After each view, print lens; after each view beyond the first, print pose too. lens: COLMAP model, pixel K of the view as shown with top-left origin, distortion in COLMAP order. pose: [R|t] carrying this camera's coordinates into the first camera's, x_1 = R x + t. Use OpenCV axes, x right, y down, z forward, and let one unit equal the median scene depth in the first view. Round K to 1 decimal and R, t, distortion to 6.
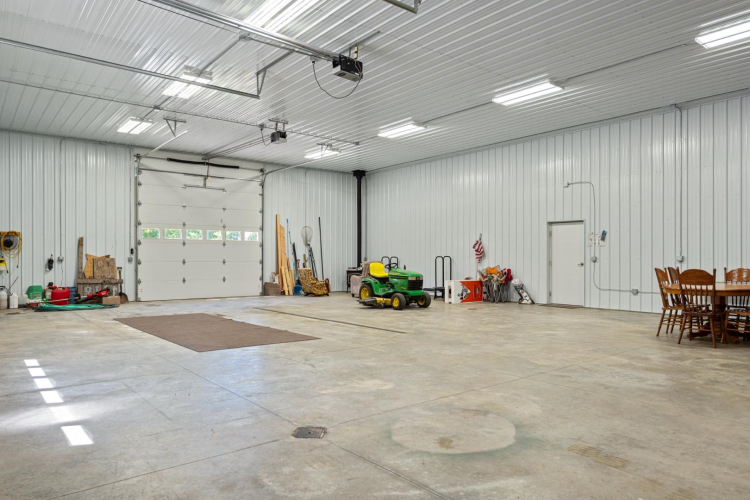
lens RADIAL K [[513.2, 0, 375.0], [0, 513.2, 250.0], [0, 0, 1]] dist [0.003795, 0.000179]
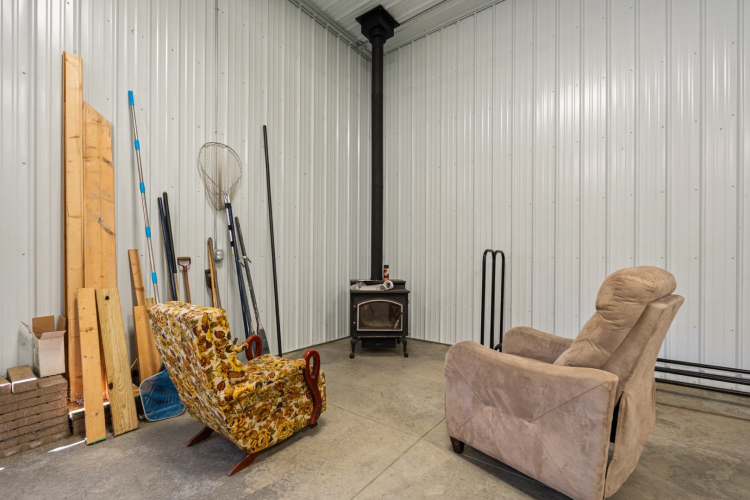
lens RADIAL K [[342.8, 0, 377.1], [0, 342.8, 263.2], [0, 0, 1]] dist [-0.000468, -0.000106]
pose [[0.974810, -0.000264, 0.223039, -0.096464], [-0.003650, 0.999847, 0.017136, 0.019154], [-0.223009, -0.017519, 0.974659, 0.849979]]
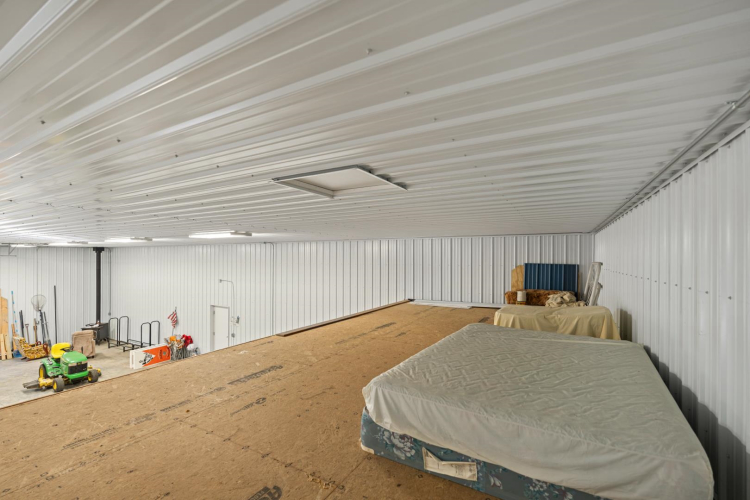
lens RADIAL K [[330.2, 0, 377.9], [0, 330.2, 257.7], [0, 0, 1]] dist [-0.003358, 0.000109]
pose [[0.922724, -0.000239, 0.385462, 0.324506], [-0.004549, 0.999923, 0.011509, -0.156122], [-0.385435, -0.012373, 0.922652, -0.013394]]
